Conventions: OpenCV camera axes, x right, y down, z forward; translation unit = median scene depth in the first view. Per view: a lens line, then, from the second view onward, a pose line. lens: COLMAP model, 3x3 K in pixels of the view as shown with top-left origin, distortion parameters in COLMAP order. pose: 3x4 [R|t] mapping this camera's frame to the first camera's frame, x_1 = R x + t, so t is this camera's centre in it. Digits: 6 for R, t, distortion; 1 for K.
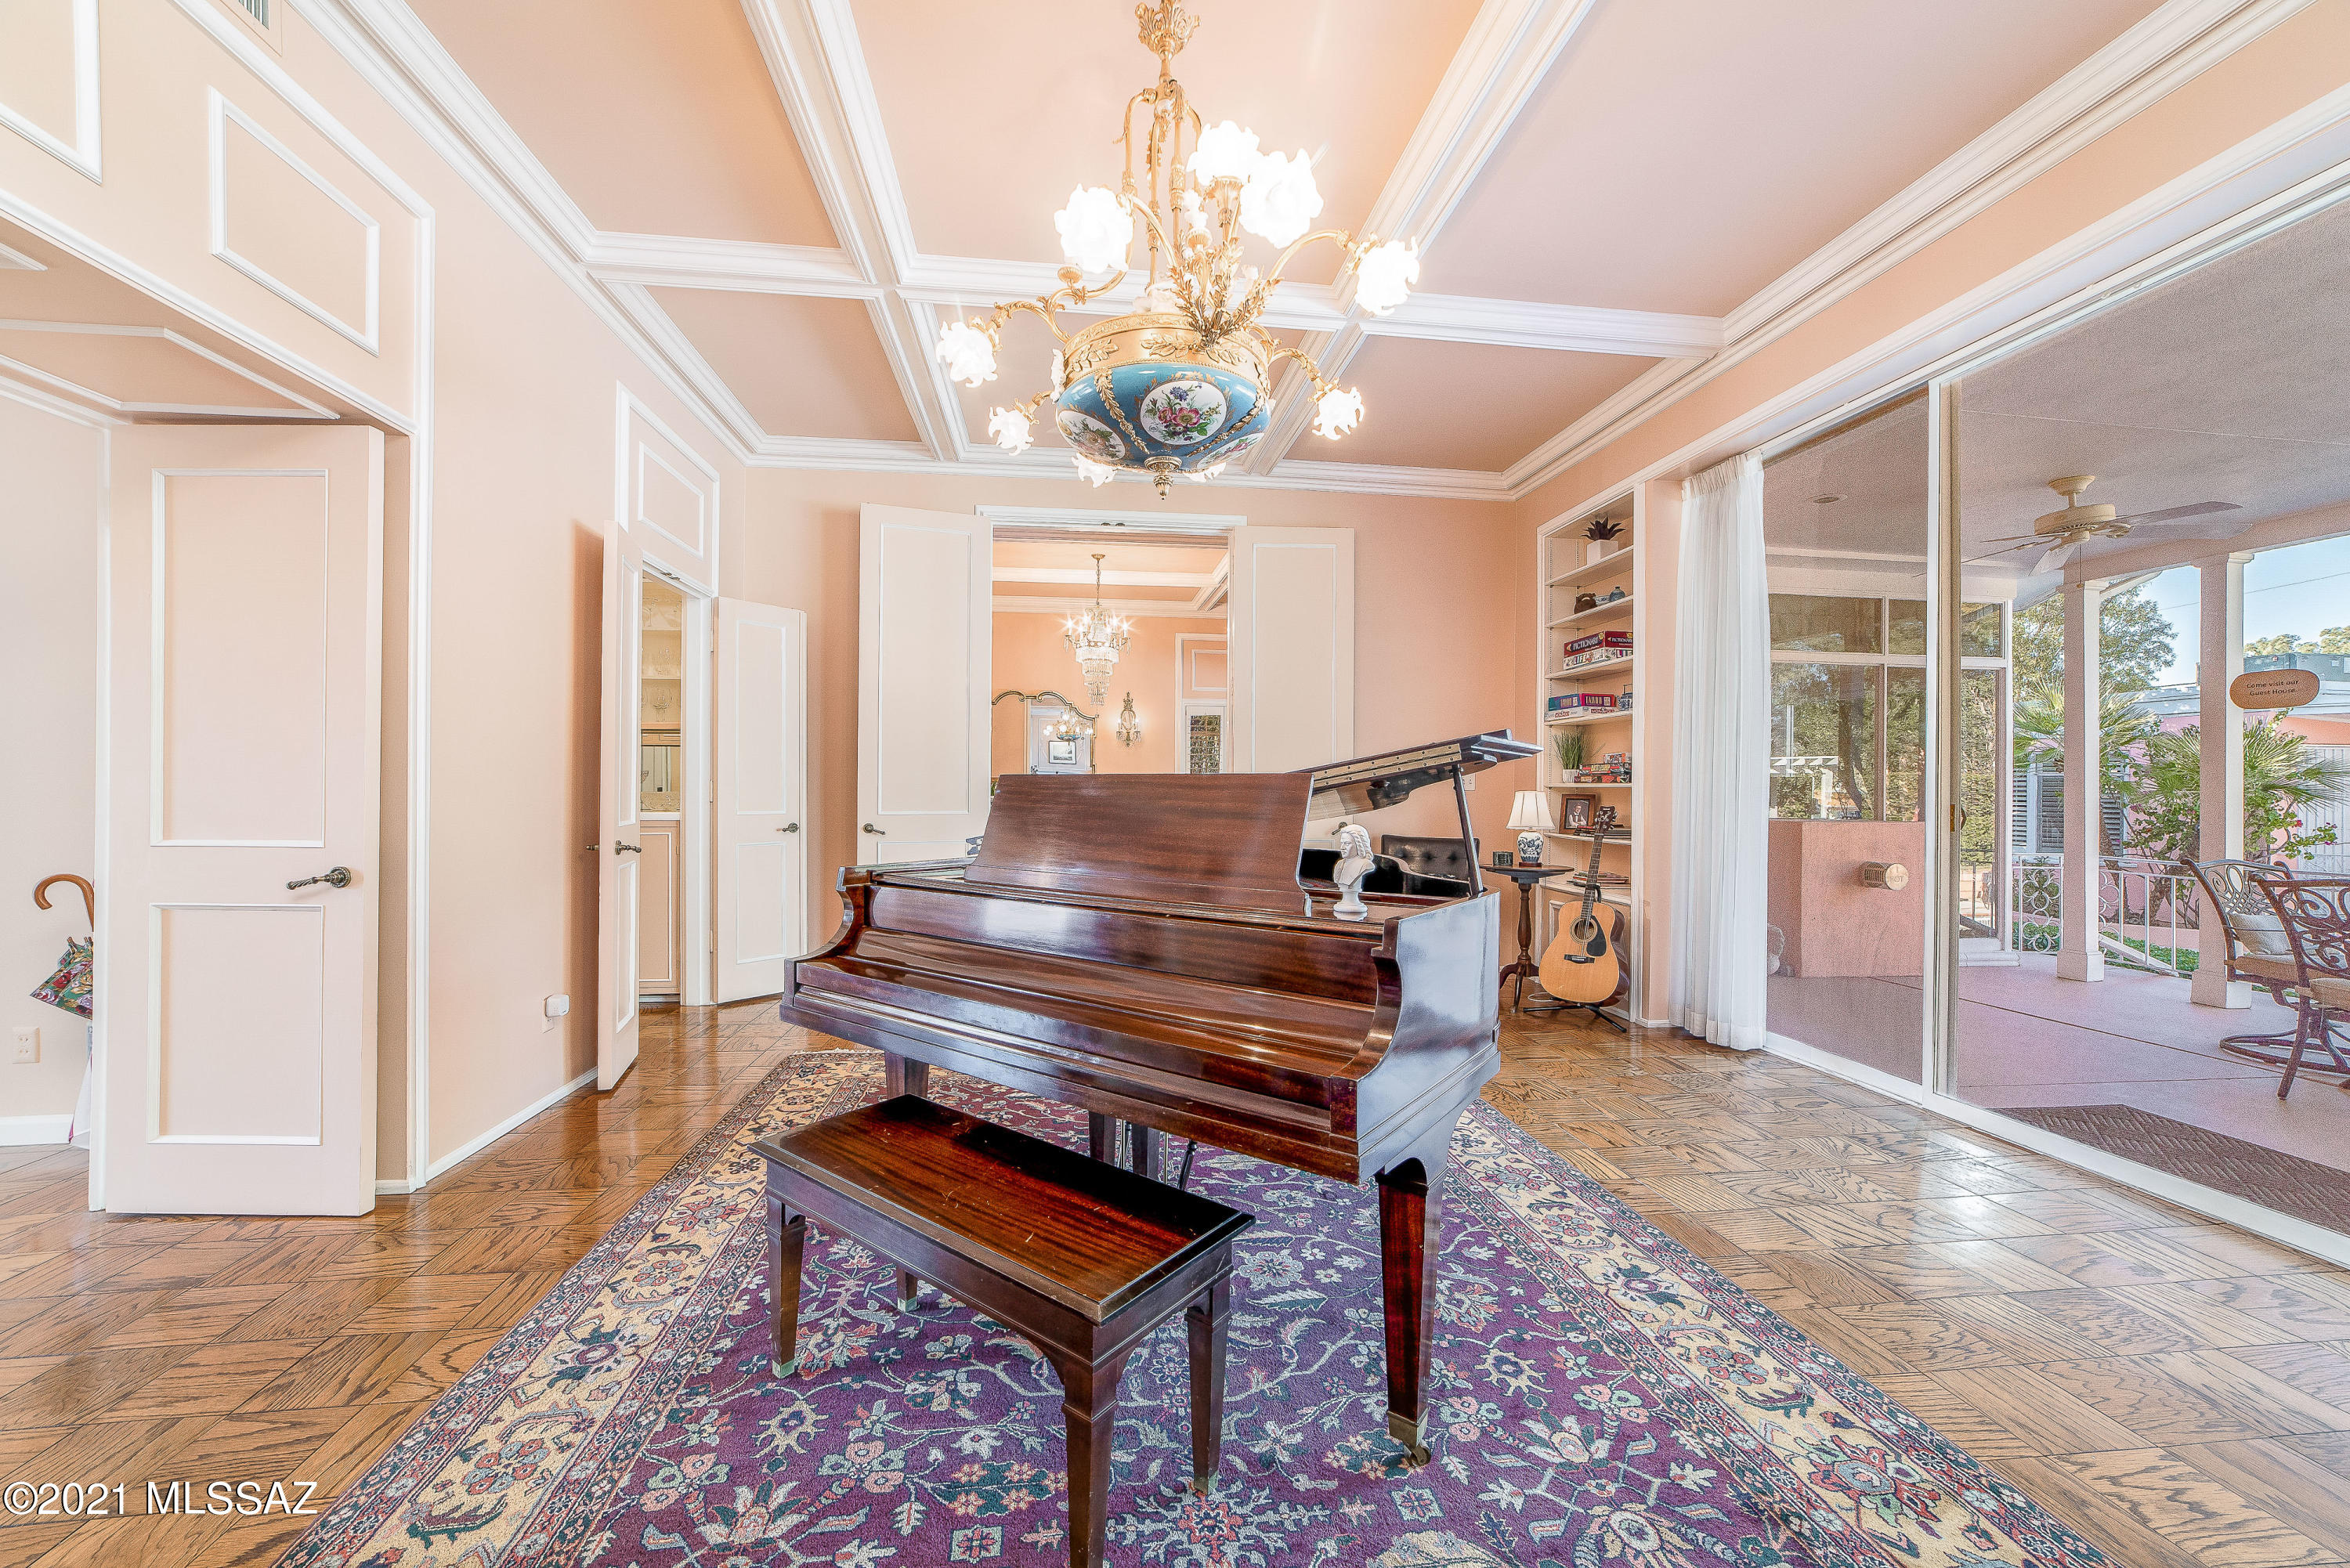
lens RADIAL K [[939.2, 0, 1174.5], [0, 939.2, 783.9], [0, 0, 1]] dist [-0.000574, -0.000027]
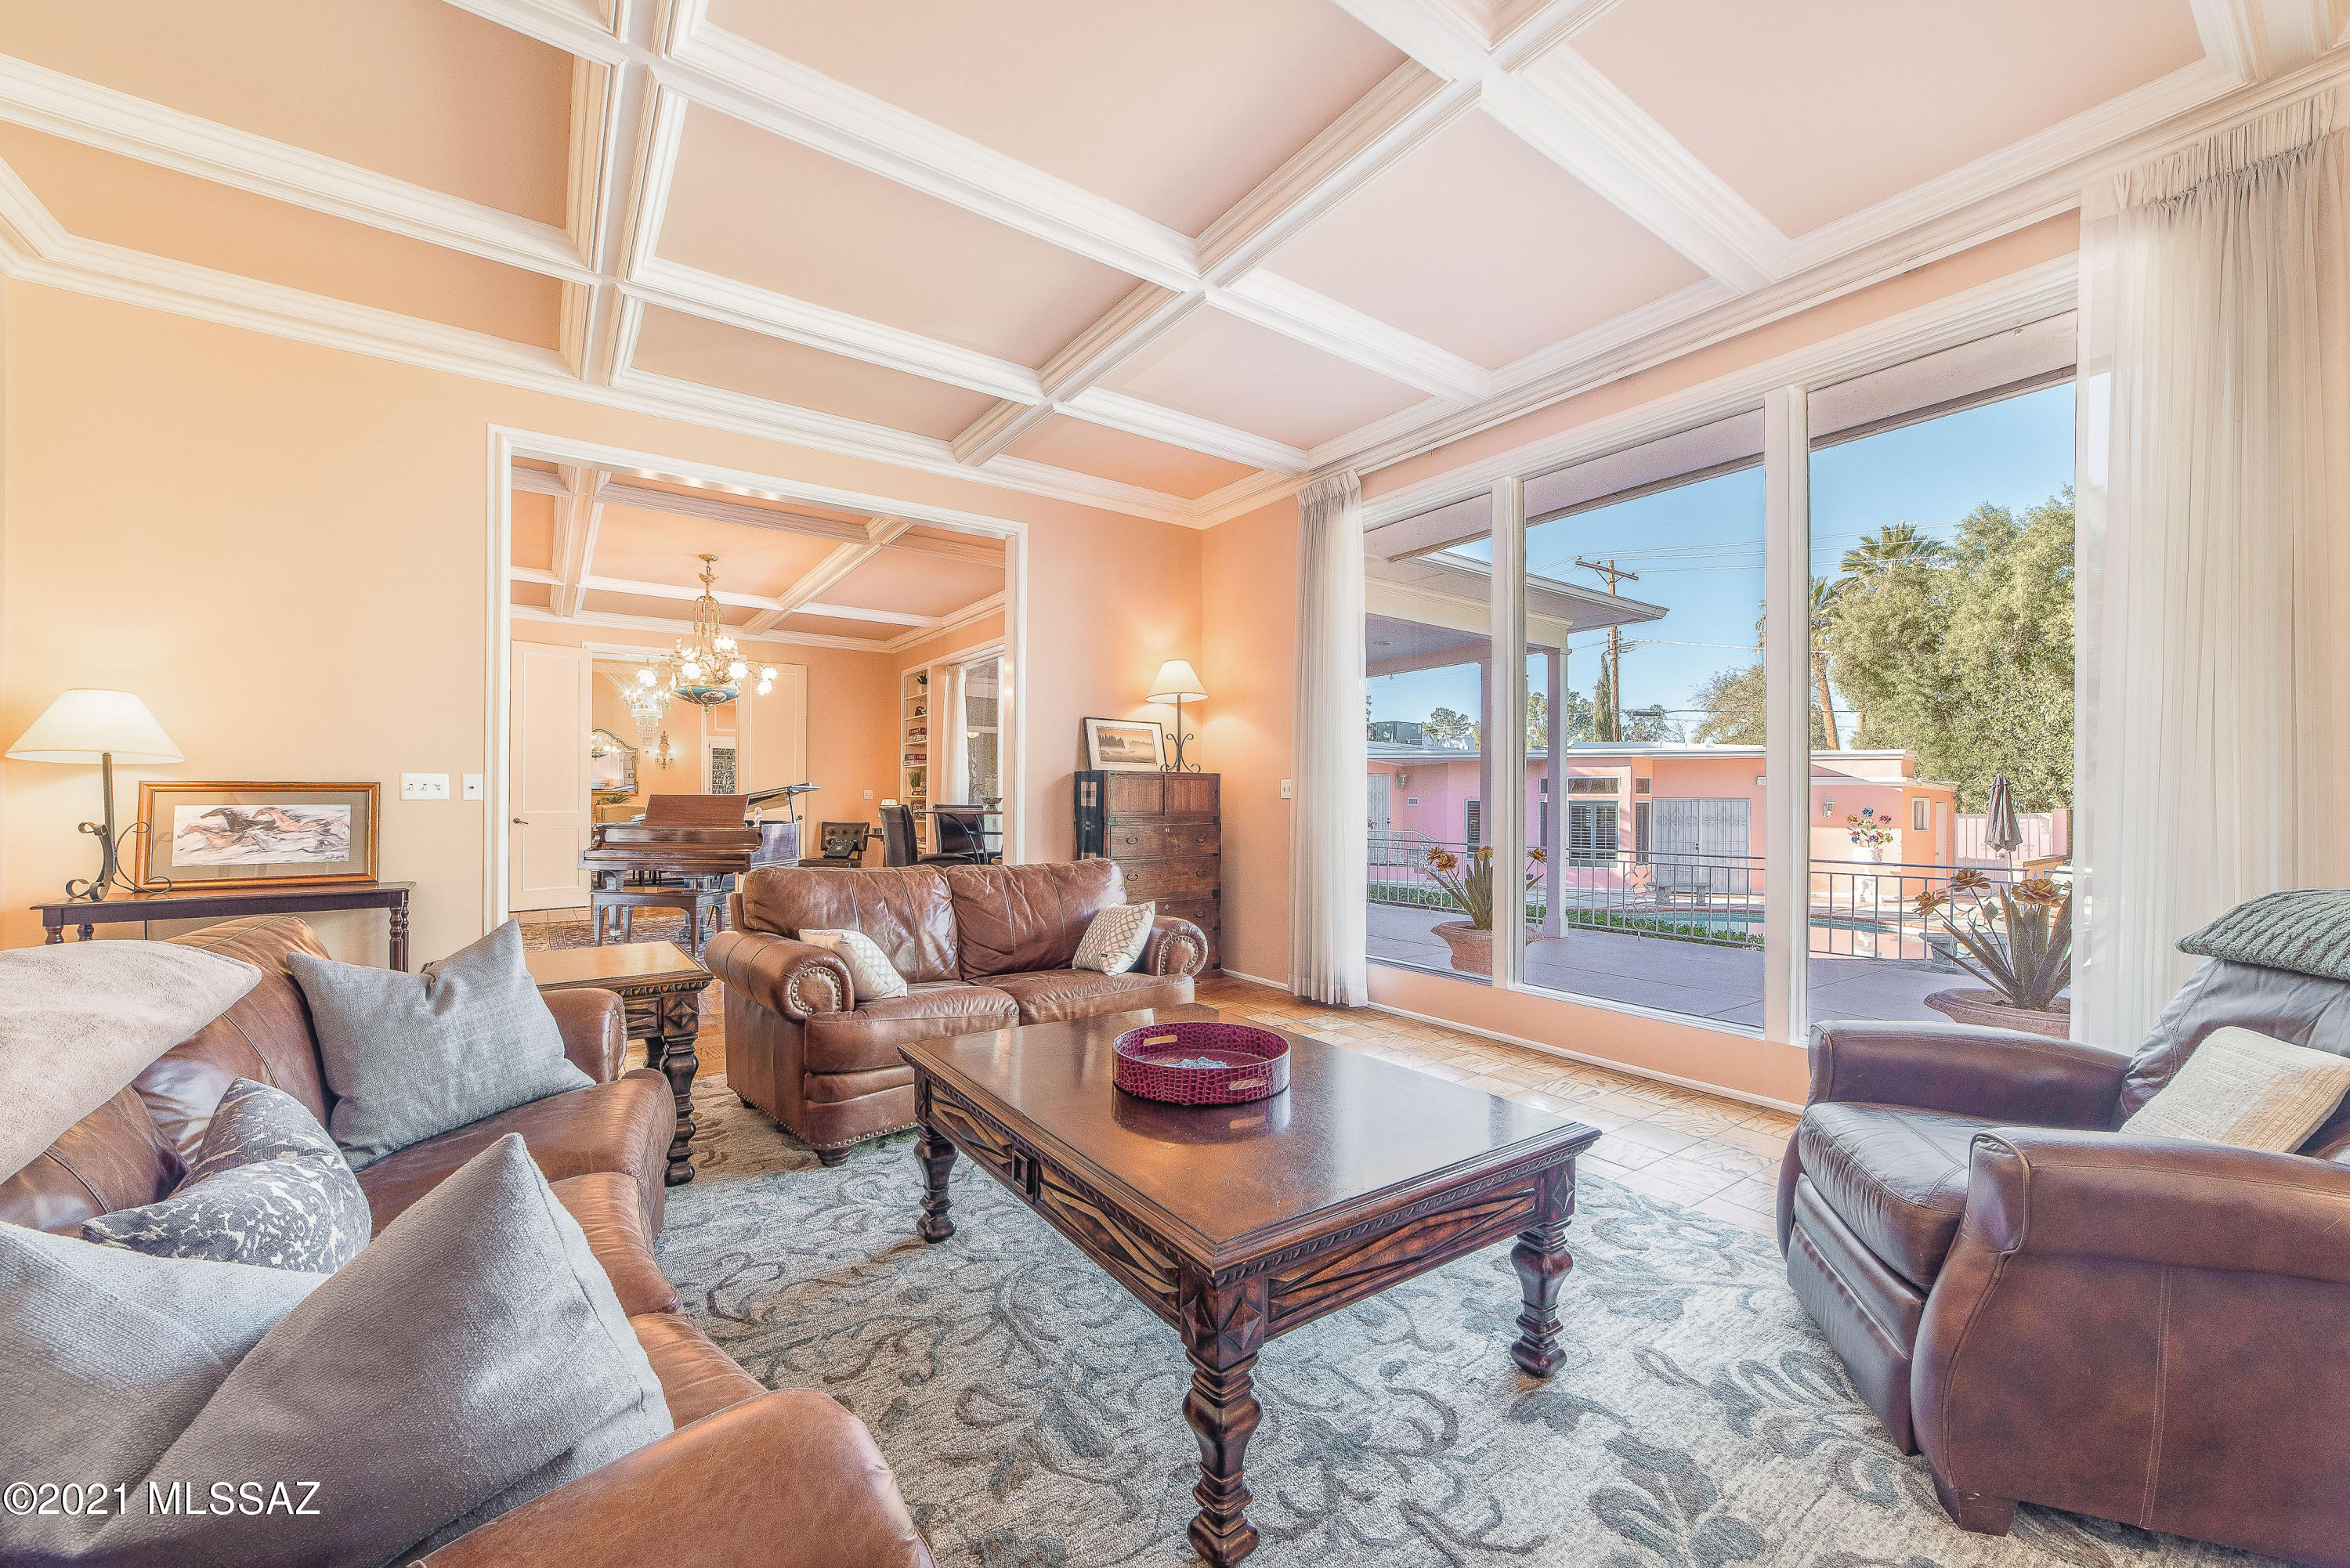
lens RADIAL K [[939.2, 0, 1170.1], [0, 939.2, 787.9], [0, 0, 1]] dist [-0.000574, -0.000027]
pose [[0.890629, 0.001710, 0.454727, -0.025849], [0.000055, 0.999993, -0.003867, -0.009427], [-0.454730, 0.003469, 0.890622, -1.187121]]
